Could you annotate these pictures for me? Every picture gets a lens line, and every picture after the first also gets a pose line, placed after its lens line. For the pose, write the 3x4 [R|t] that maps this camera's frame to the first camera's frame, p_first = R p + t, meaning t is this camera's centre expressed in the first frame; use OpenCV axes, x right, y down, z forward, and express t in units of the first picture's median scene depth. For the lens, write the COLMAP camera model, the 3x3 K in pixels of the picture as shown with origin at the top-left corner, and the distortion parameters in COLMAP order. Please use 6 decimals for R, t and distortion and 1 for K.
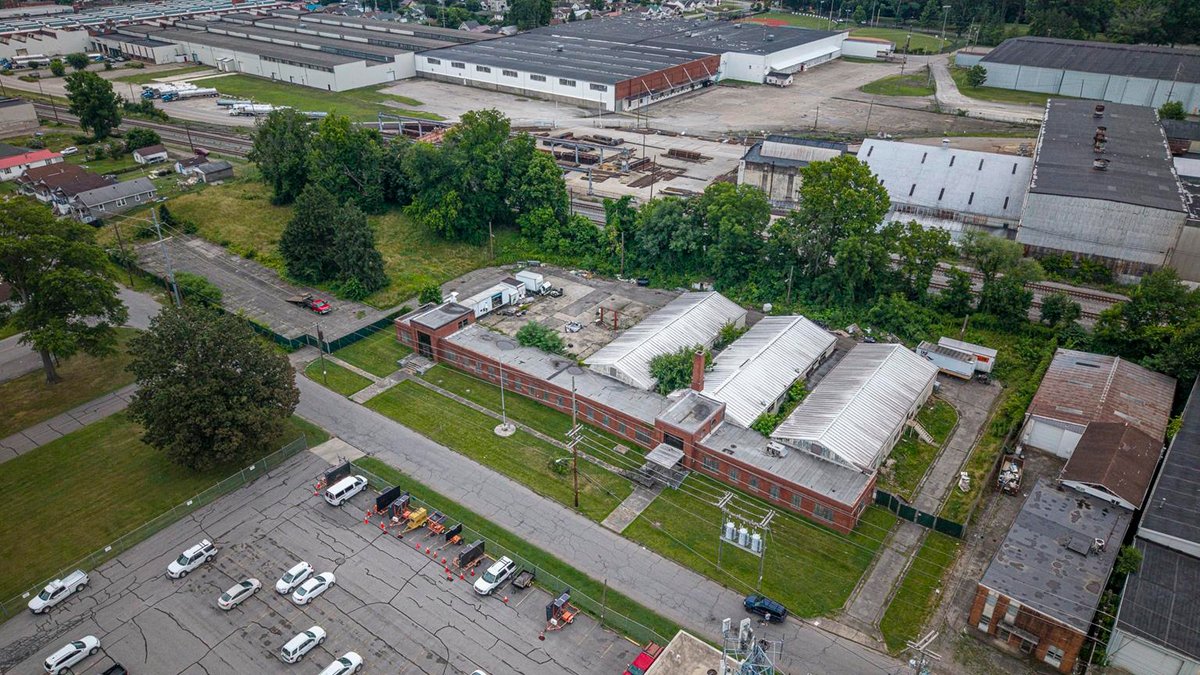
lens RADIAL K [[802.5, 0, 600.0], [0, 802.5, 337.5], [0, 0, 1]] dist [0.036515, -0.040828]
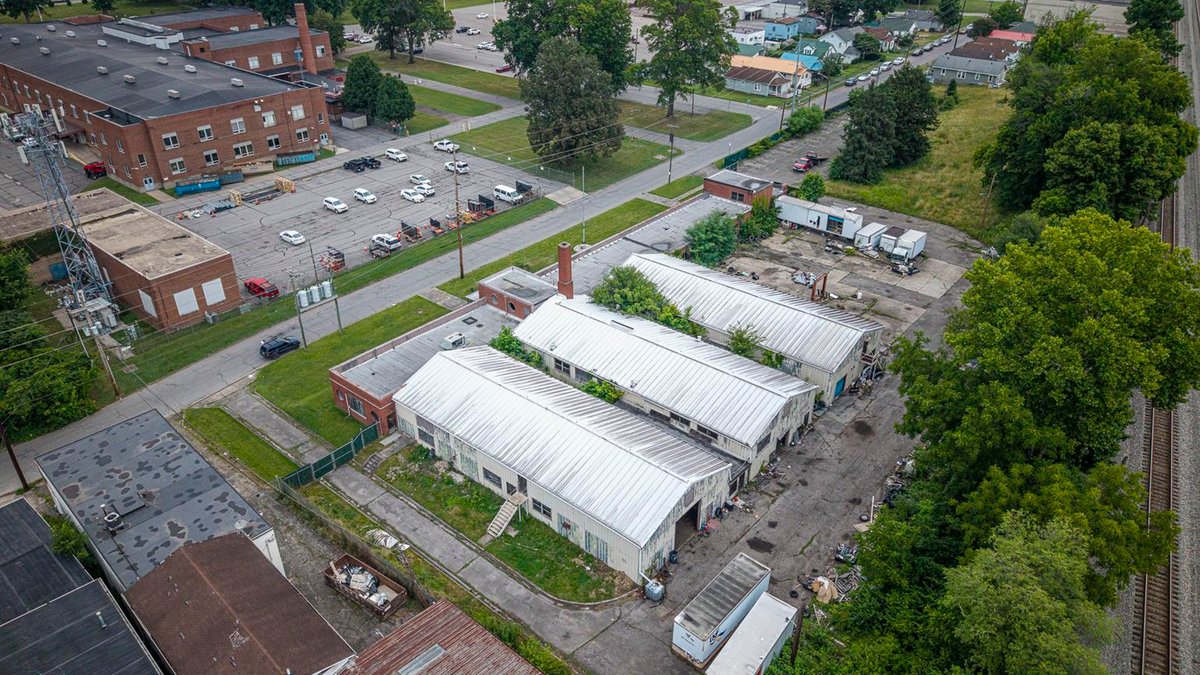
lens RADIAL K [[800.7, 0, 598.4], [0, 800.7, 335.4], [0, 0, 1]] dist [0.058900, -0.079461]
pose [[-0.066141, 0.506401, -0.859758, 0.531071], [-0.479406, 0.739550, 0.472478, -0.192296], [0.875097, 0.443423, 0.193857, 0.552839]]
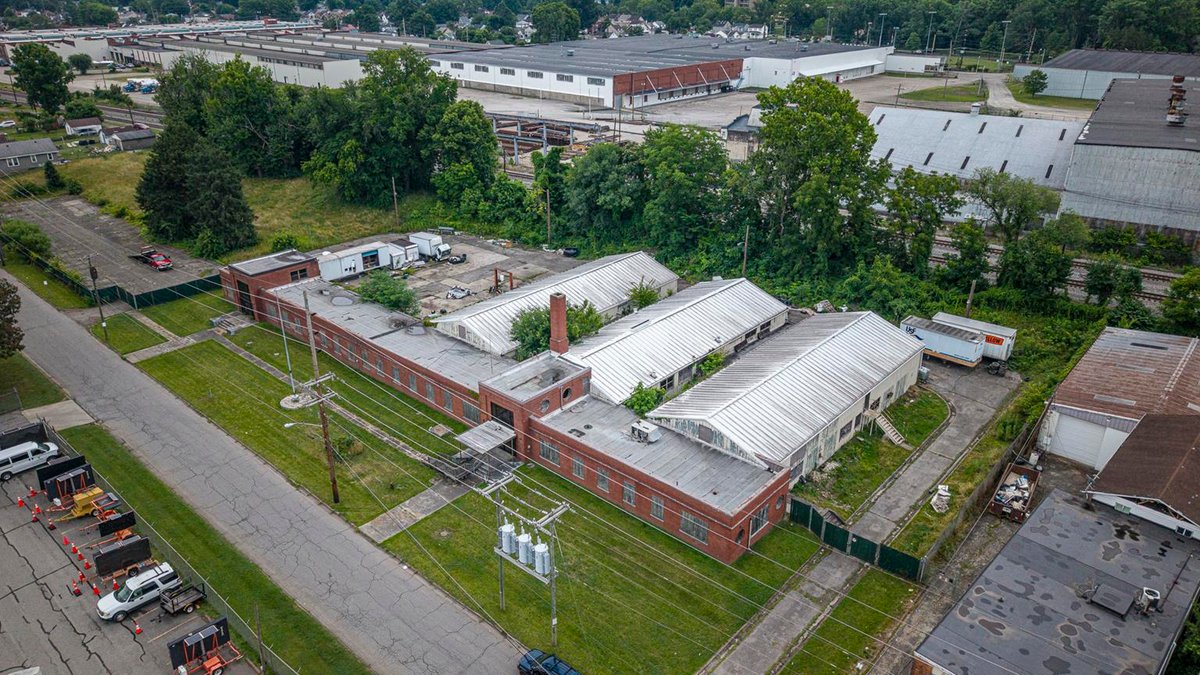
lens RADIAL K [[802.5, 0, 600.0], [0, 802.5, 337.5], [0, 0, 1]] dist [0.036515, -0.040828]
pose [[0.995918, 0.037856, -0.081941, 0.132897], [-0.043993, 0.996255, -0.074430, 0.064265], [0.078817, 0.077731, 0.993854, 0.192361]]
